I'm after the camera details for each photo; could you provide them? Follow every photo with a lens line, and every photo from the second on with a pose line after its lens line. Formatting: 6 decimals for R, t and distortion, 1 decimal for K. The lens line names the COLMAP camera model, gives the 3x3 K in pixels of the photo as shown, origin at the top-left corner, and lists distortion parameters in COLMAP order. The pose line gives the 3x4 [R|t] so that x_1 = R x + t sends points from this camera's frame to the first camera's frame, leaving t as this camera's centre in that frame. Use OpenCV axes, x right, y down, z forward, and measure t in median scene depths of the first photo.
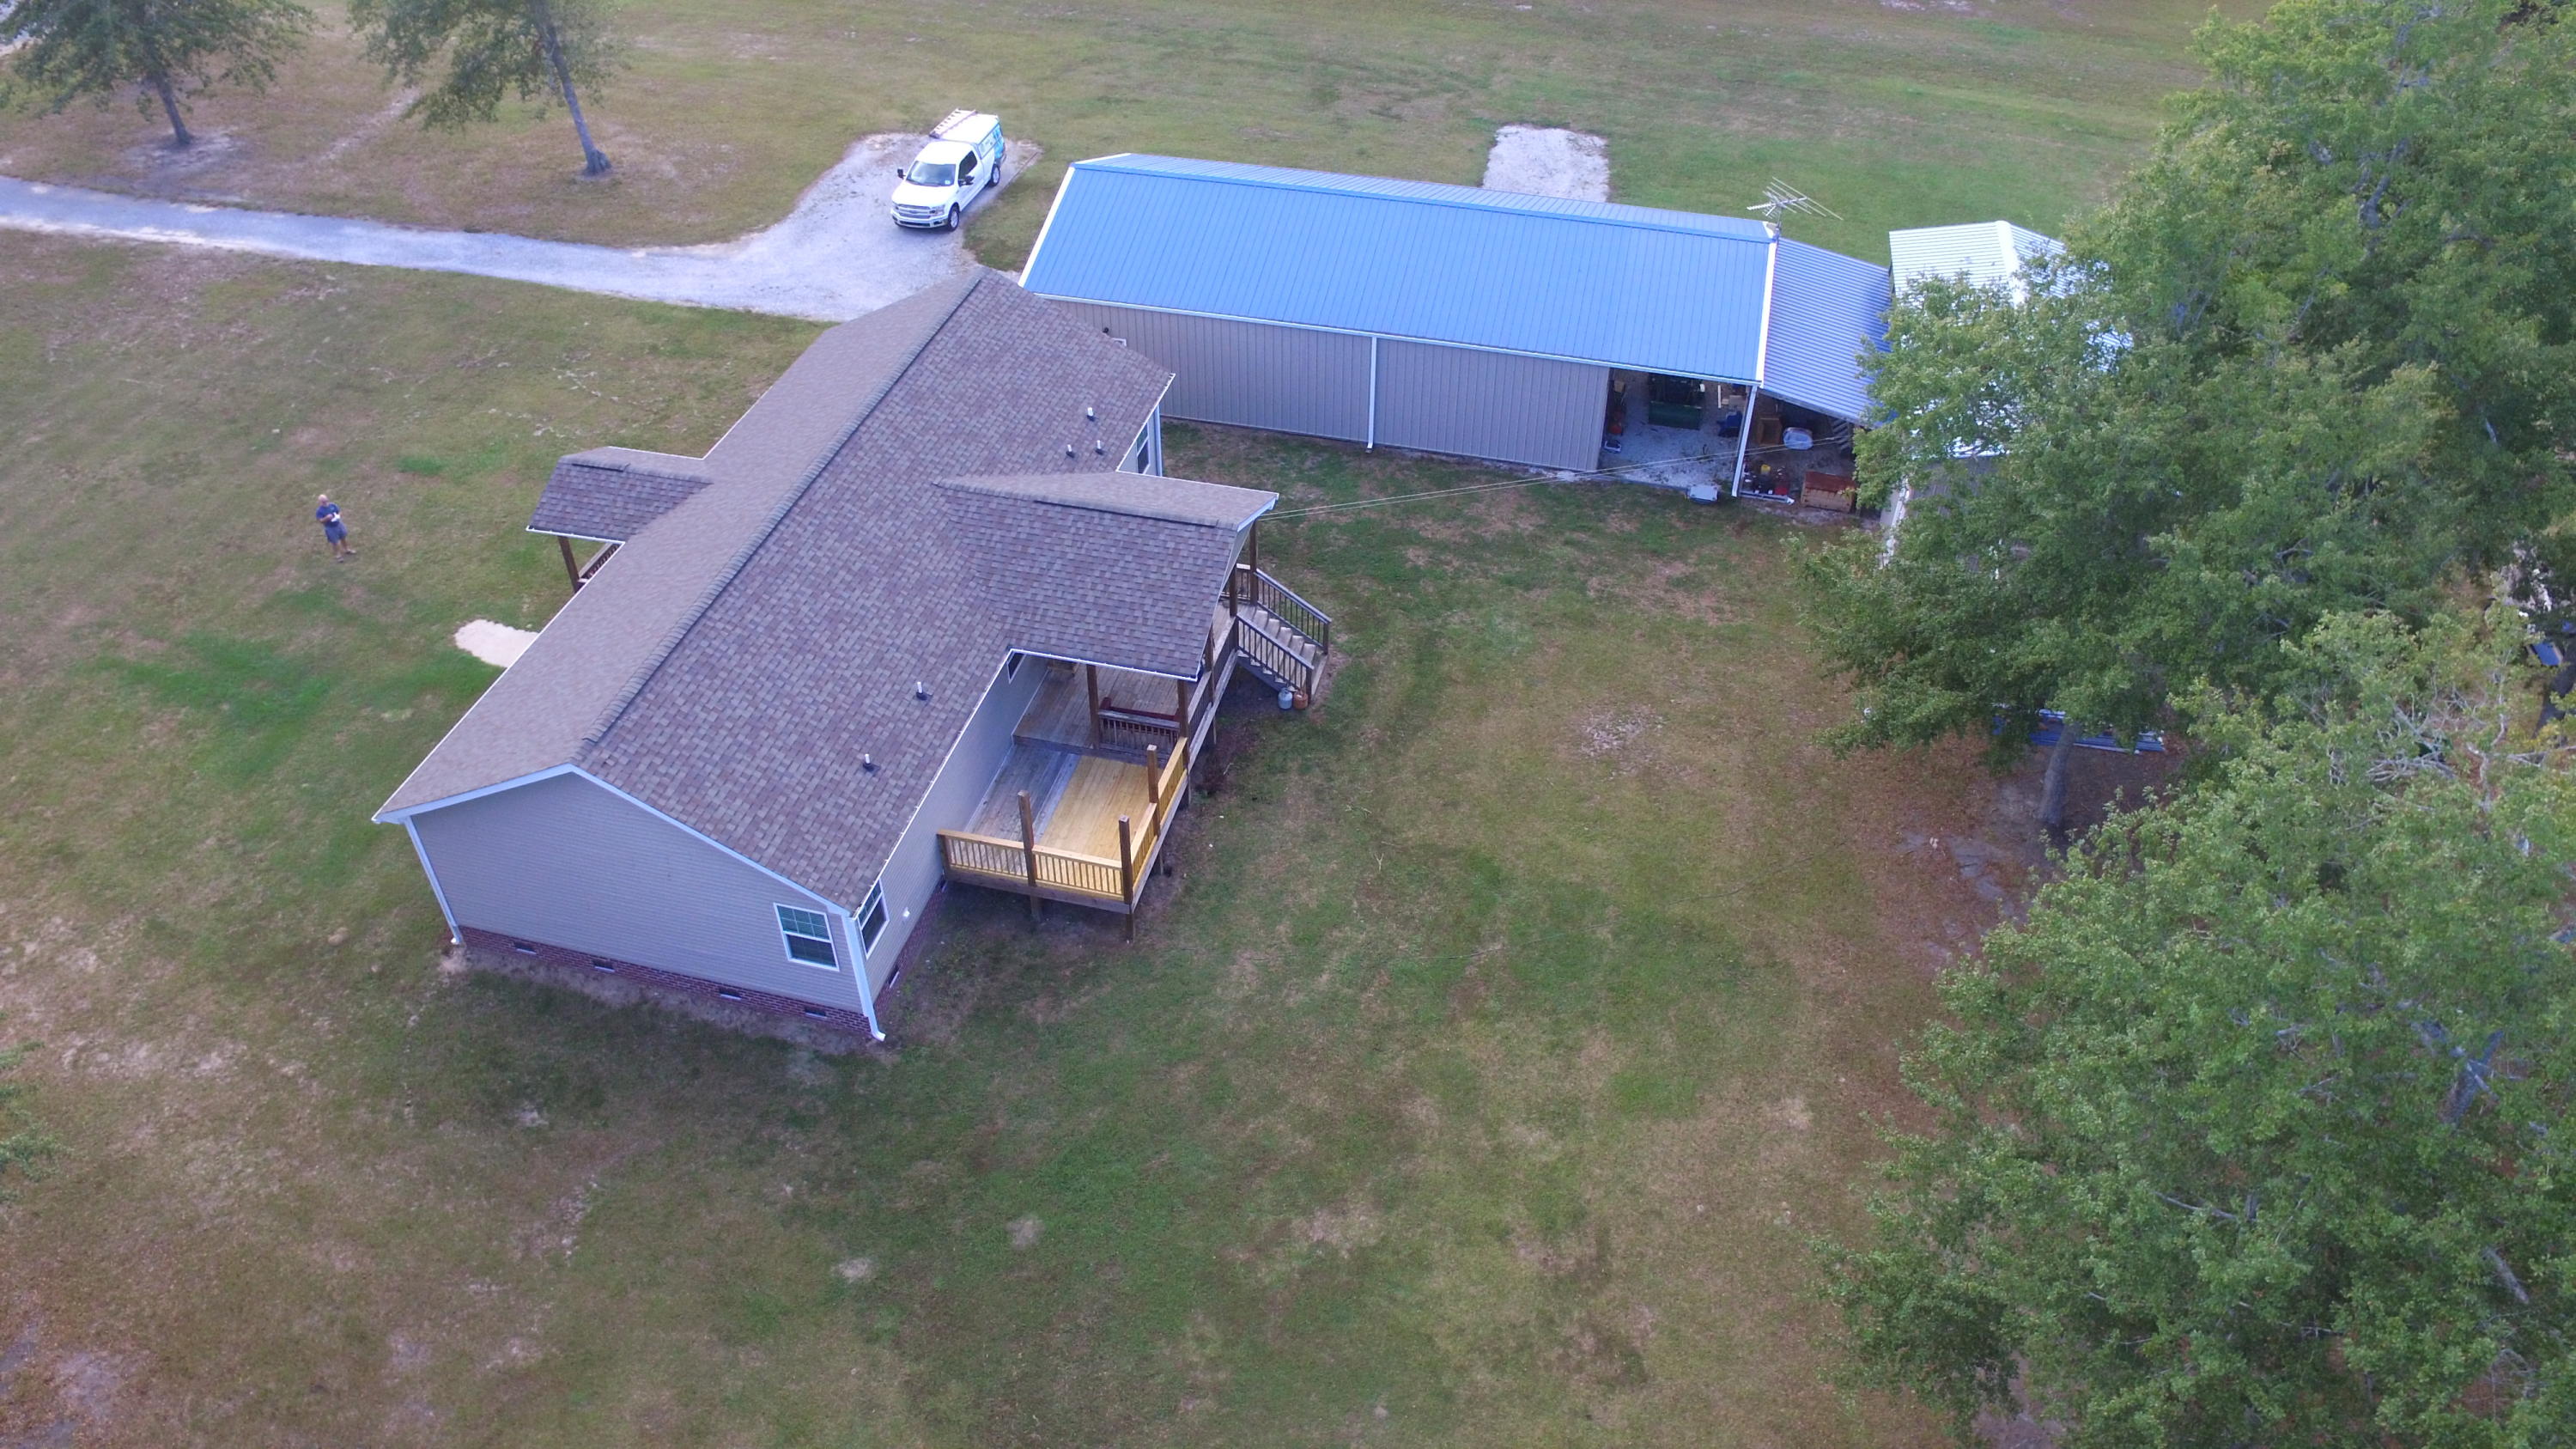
lens RADIAL K [[1737.7, 0, 1281.6], [0, 1737.7, 688.8], [0, 0, 1]] dist [-0.126389, 0.096619]
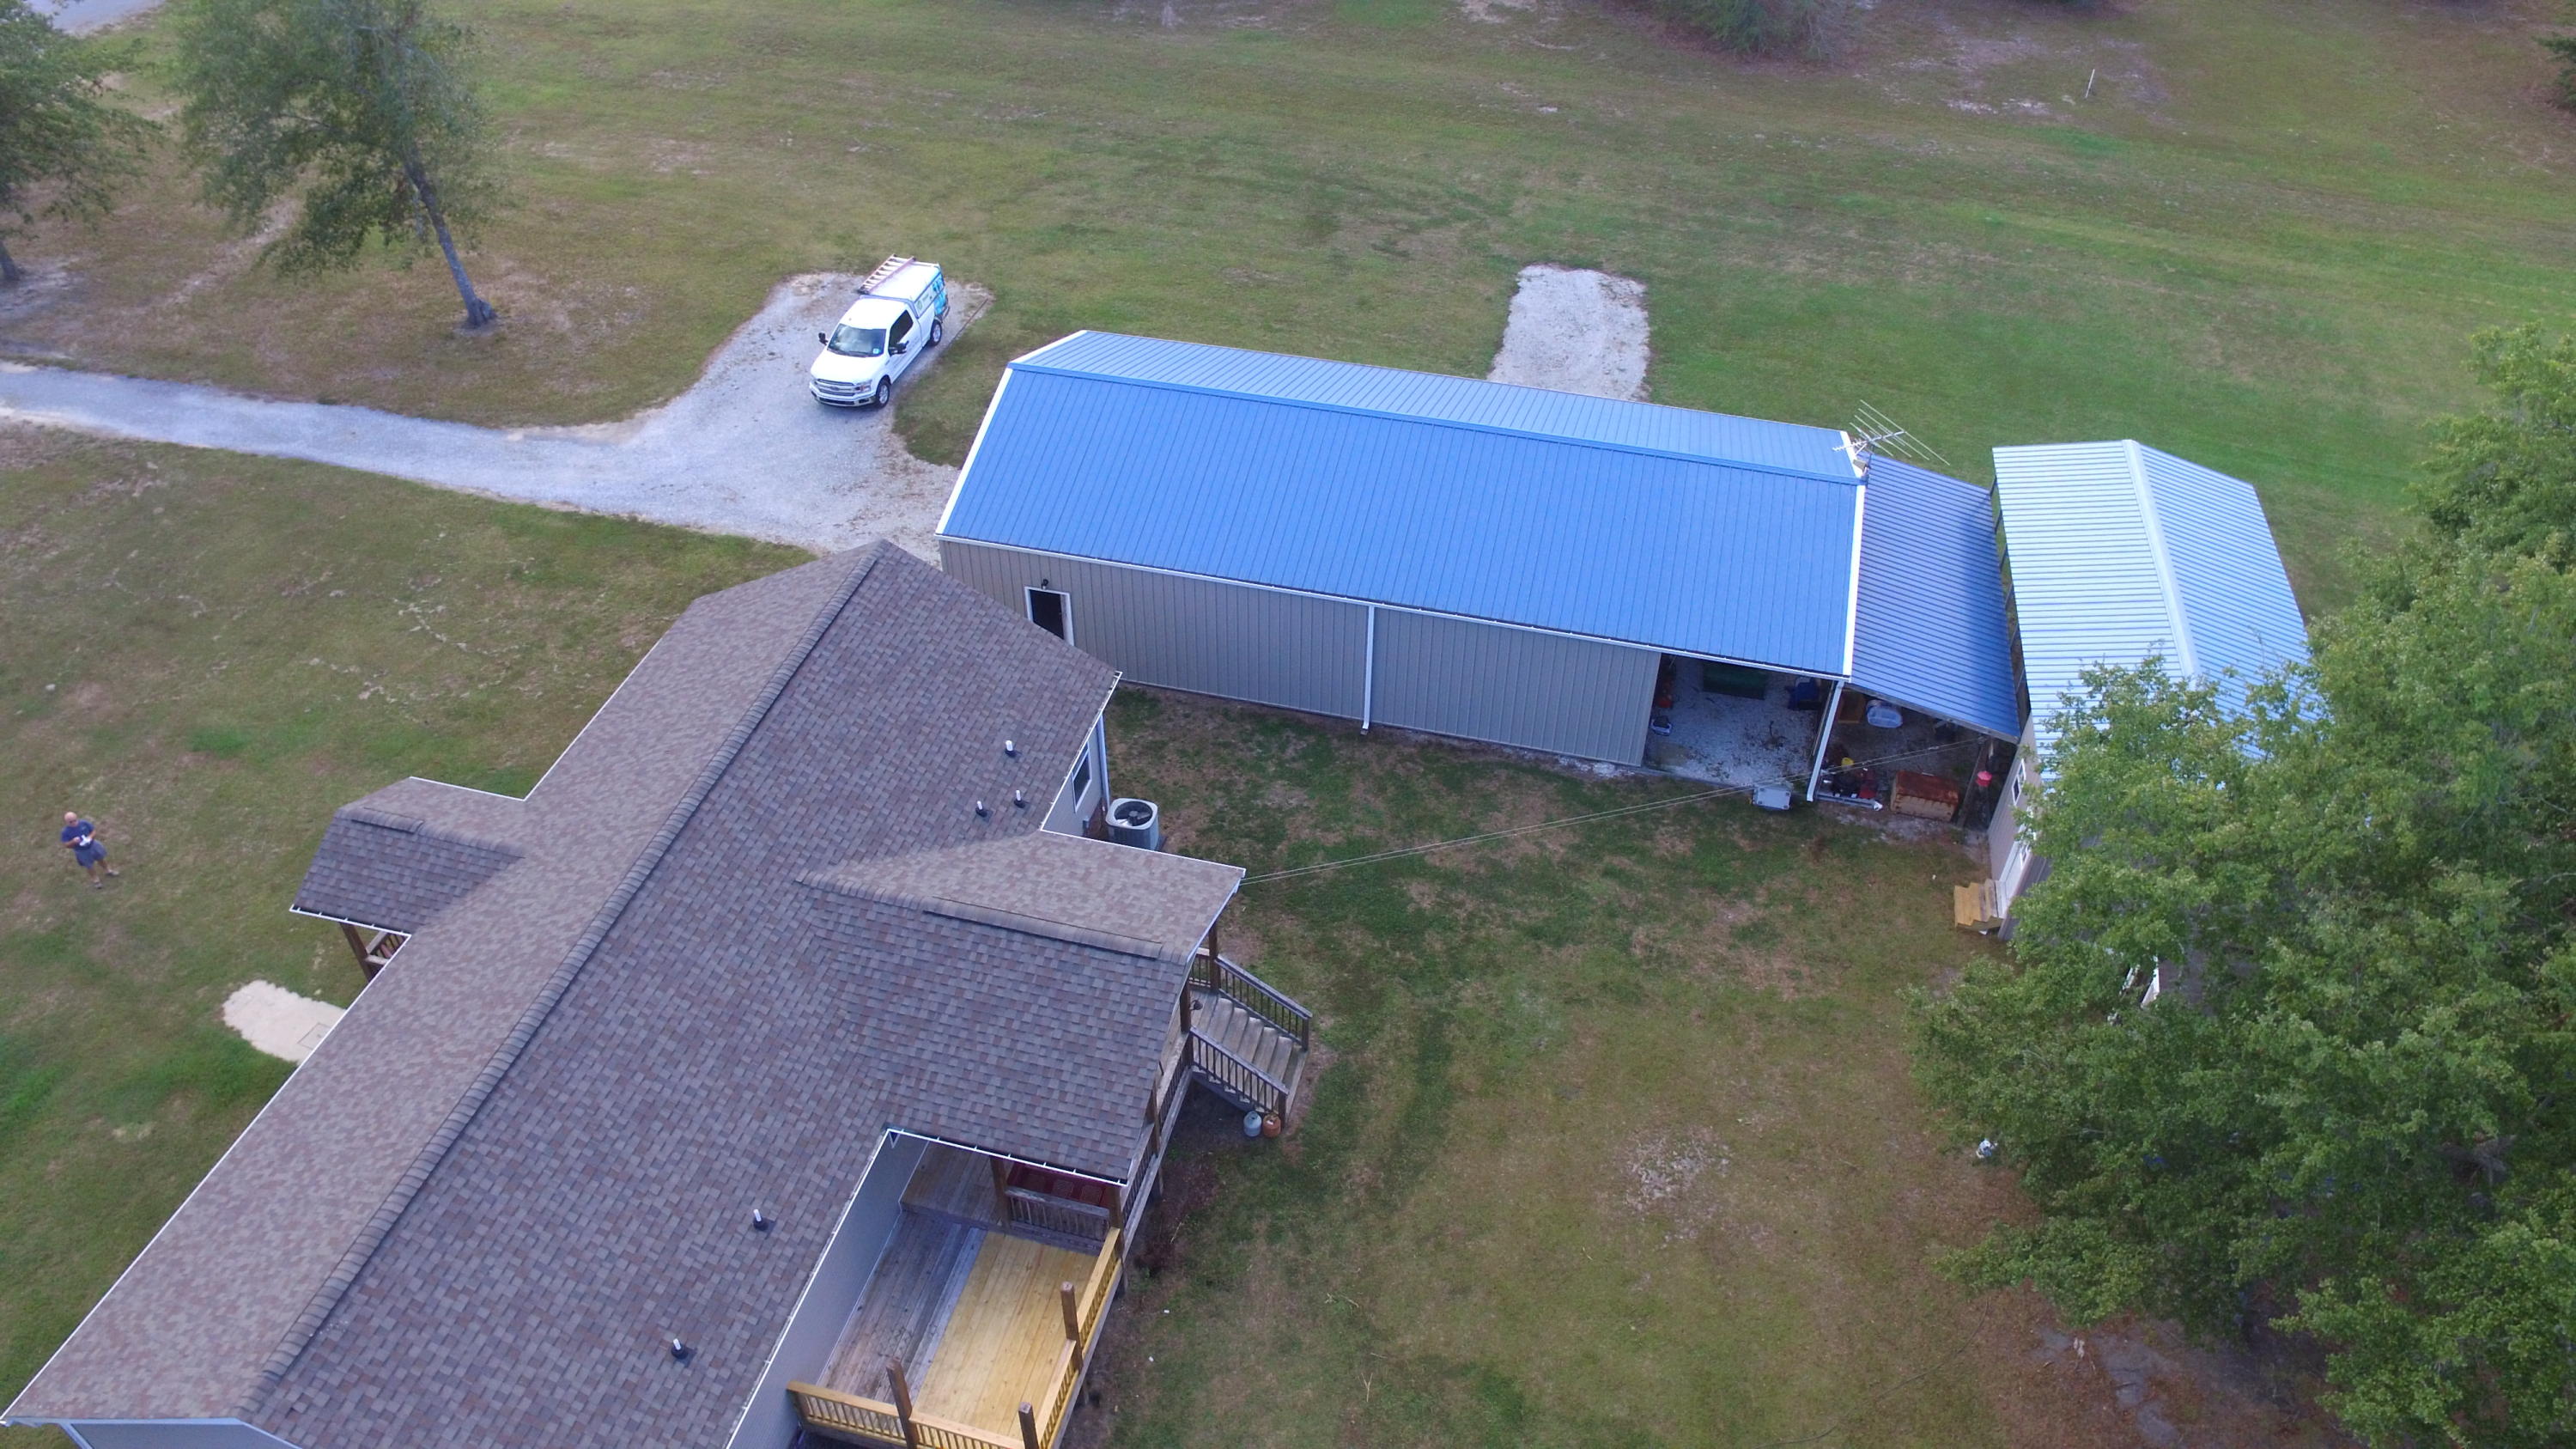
lens RADIAL K [[1737.7, 0, 1281.6], [0, 1737.7, 688.8], [0, 0, 1]] dist [-0.126389, 0.096619]
pose [[0.999971, 0.006830, -0.003290, 0.014262], [-0.006829, 0.999977, 0.000228, -0.164701], [0.003291, -0.000206, 0.999995, 0.183671]]
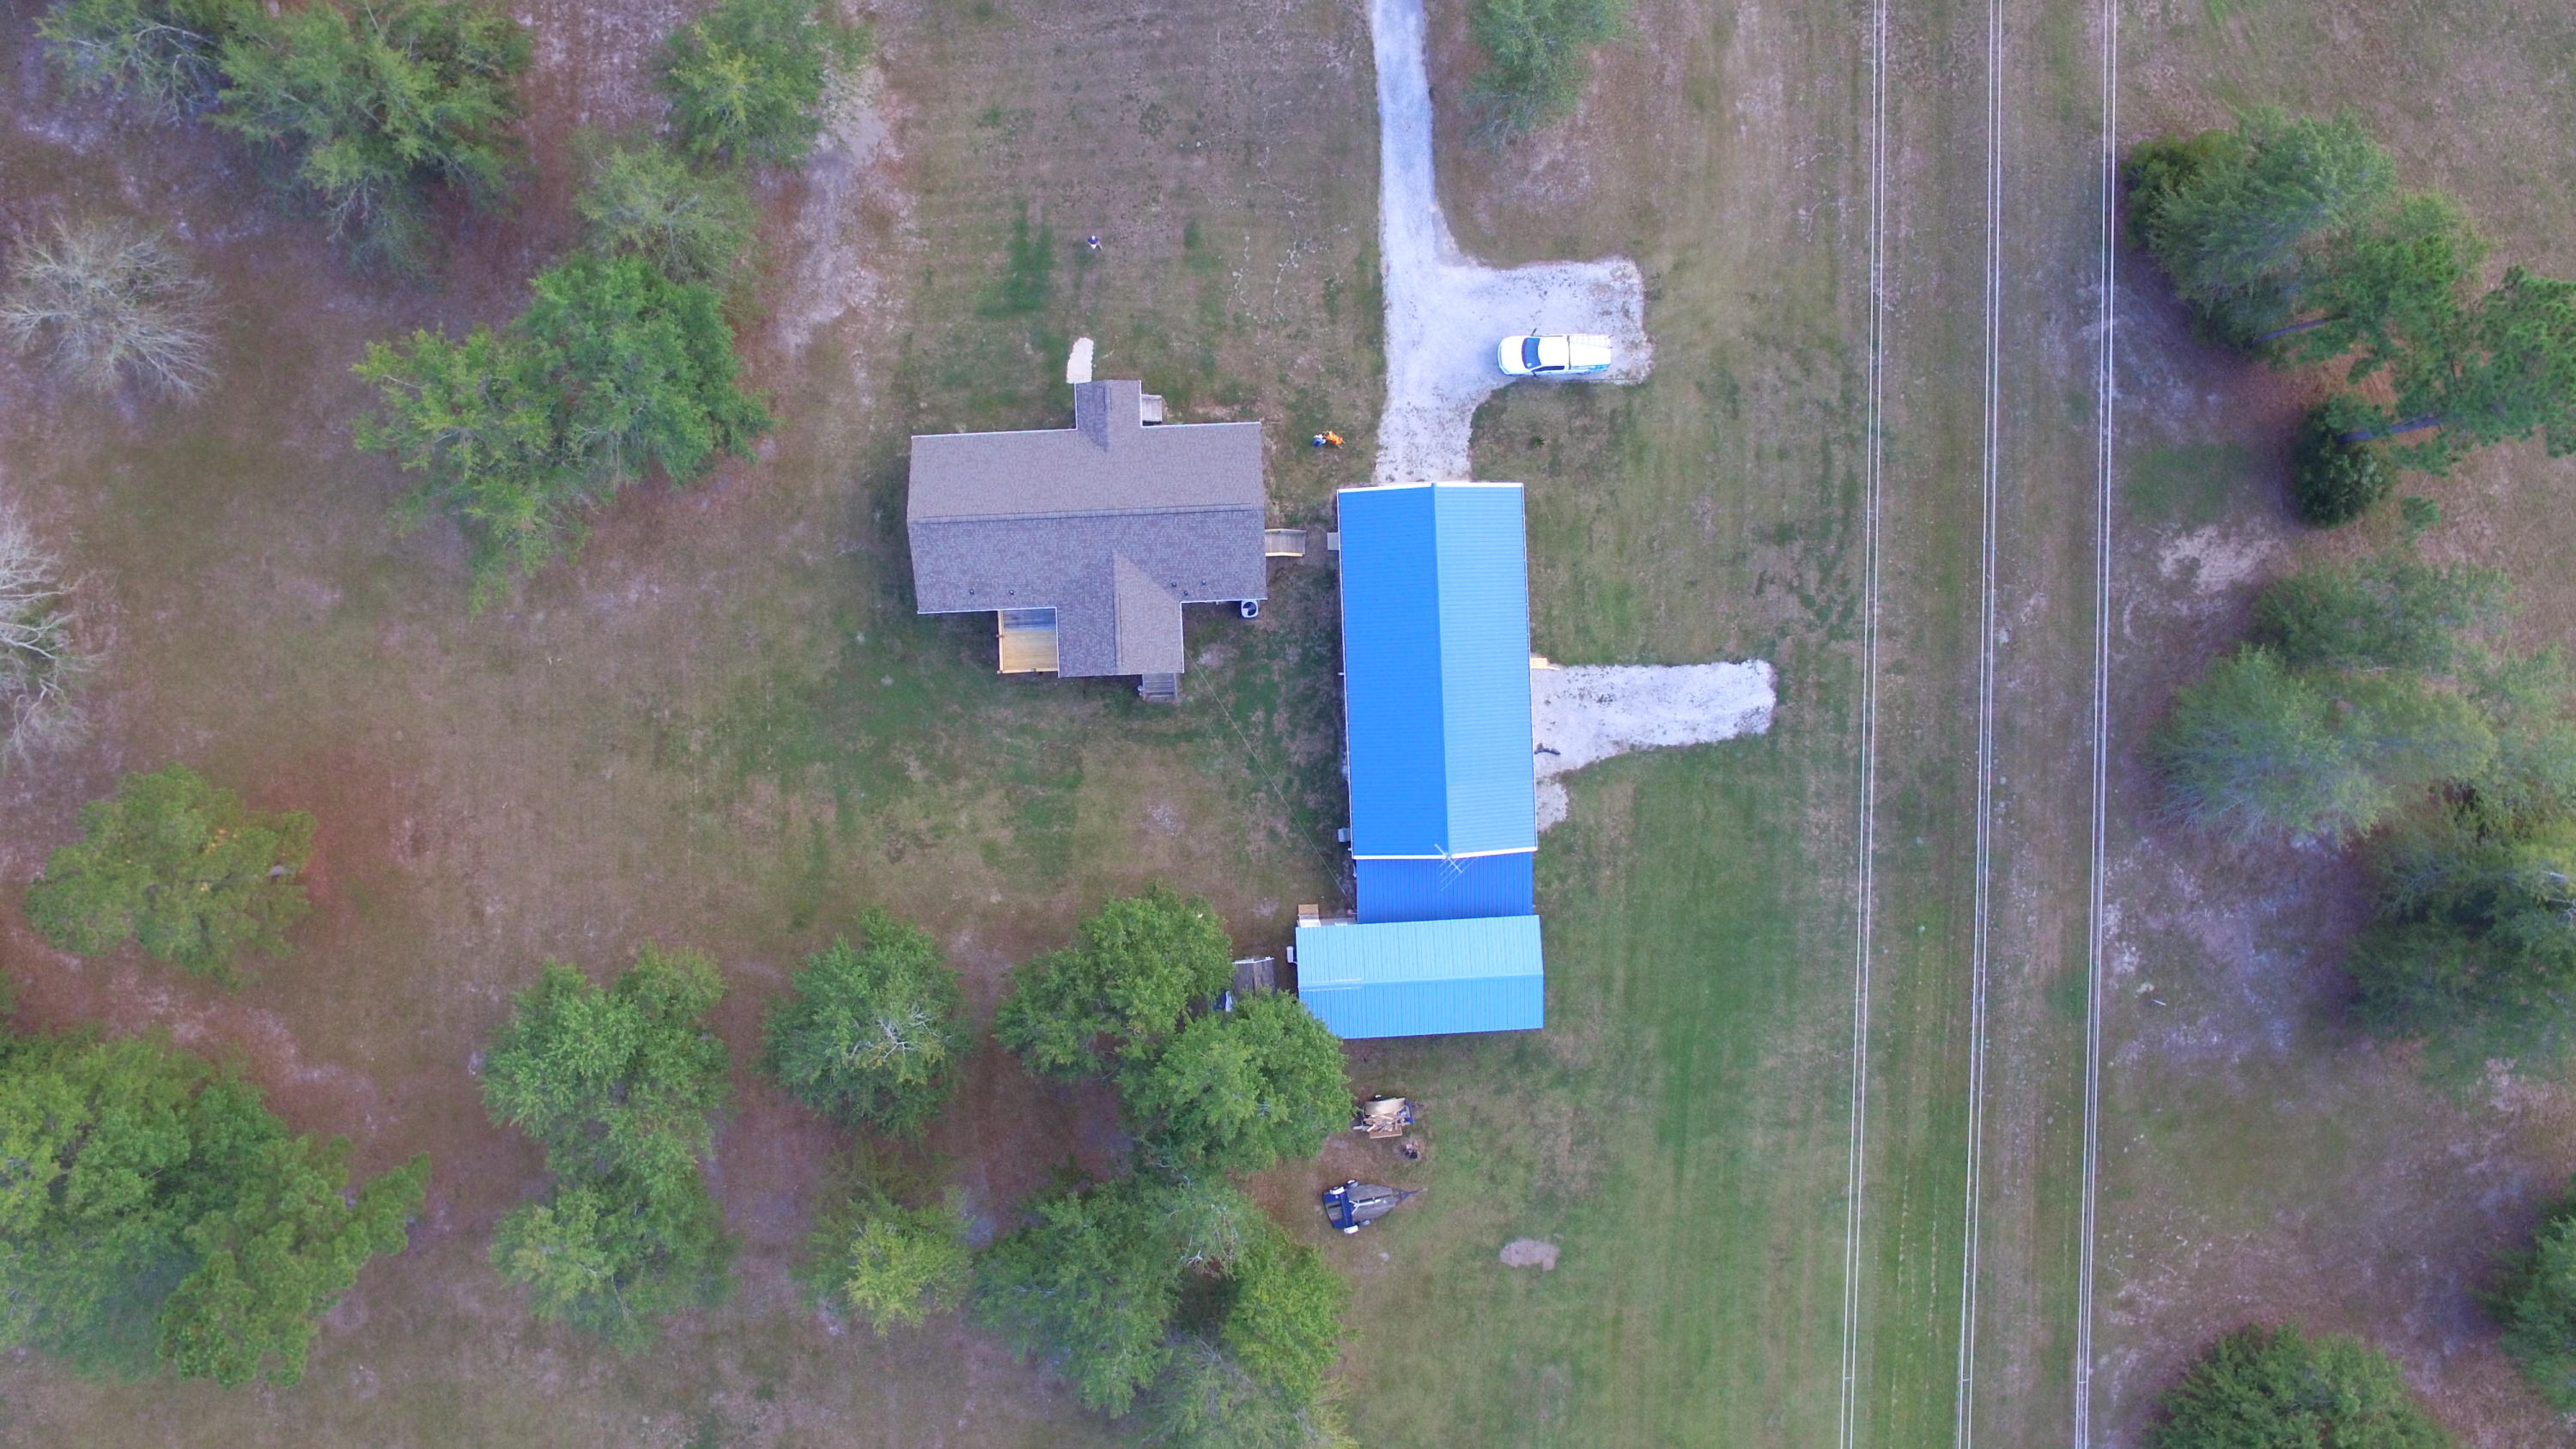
lens RADIAL K [[1737.7, 0, 1281.6], [0, 1737.7, 688.8], [0, 0, 1]] dist [-0.126389, 0.096619]
pose [[0.275380, 0.961240, 0.013532, 0.021379], [-0.631864, 0.170375, 0.756122, -1.721732], [0.724509, -0.216771, 0.654291, -0.418774]]
